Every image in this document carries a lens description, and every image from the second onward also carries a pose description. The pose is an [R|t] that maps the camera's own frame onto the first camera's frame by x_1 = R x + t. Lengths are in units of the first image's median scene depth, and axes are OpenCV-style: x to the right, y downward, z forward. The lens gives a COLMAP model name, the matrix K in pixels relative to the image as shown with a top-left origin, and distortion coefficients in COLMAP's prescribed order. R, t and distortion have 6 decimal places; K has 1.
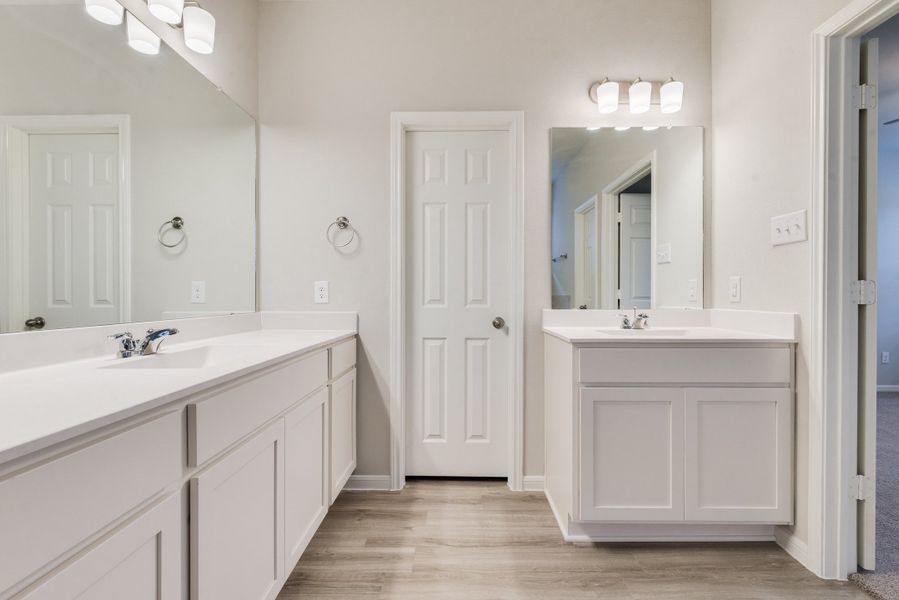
lens RADIAL K [[398.2, 0, 449.5], [0, 398.2, 300.0], [0, 0, 1]] dist [-0.002607, -0.000287]
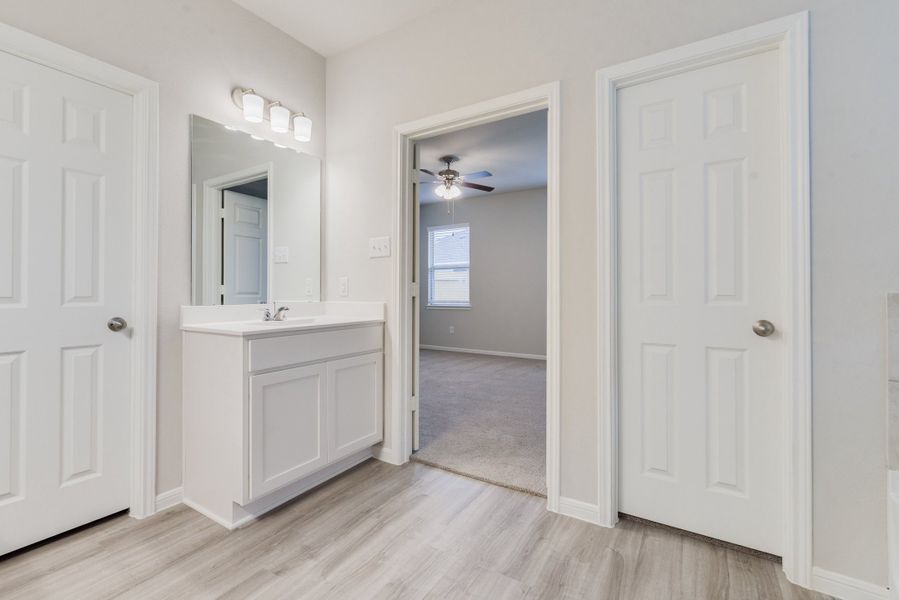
lens RADIAL K [[398.2, 0, 449.5], [0, 398.2, 300.0], [0, 0, 1]] dist [-0.002607, -0.000287]
pose [[0.513487, -0.017731, 0.857914, -0.254087], [0.009517, 0.999843, 0.014968, 0.001383], [-0.858045, 0.000479, 0.513575, -0.011579]]
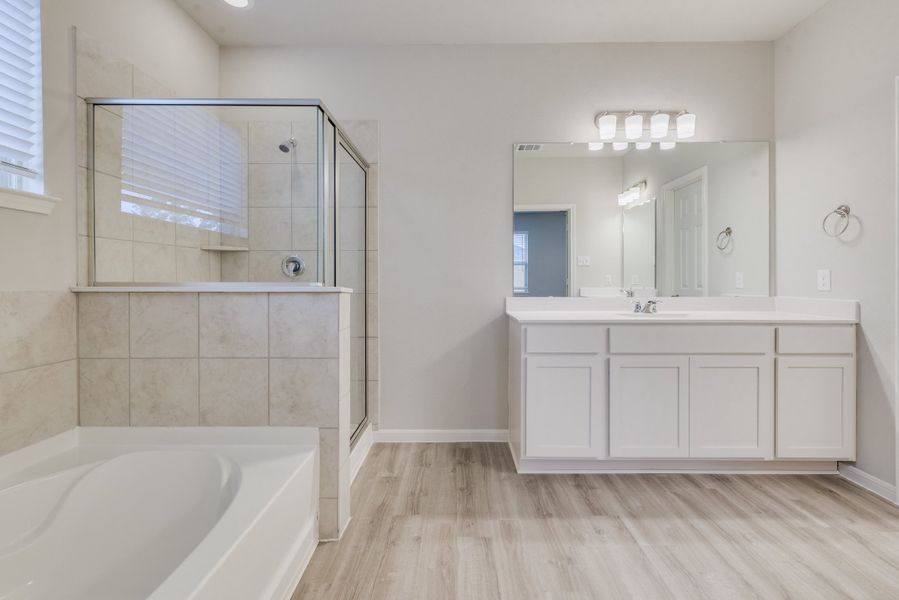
lens RADIAL K [[398.6, 0, 457.7], [0, 398.6, 282.6], [0, 0, 1]] dist [0.003269, 0.000272]
pose [[0.023427, 0.004000, -0.999718, 1.915316], [-0.010969, 0.999933, 0.003744, -0.015176], [0.999665, 0.010879, 0.023469, -0.006751]]
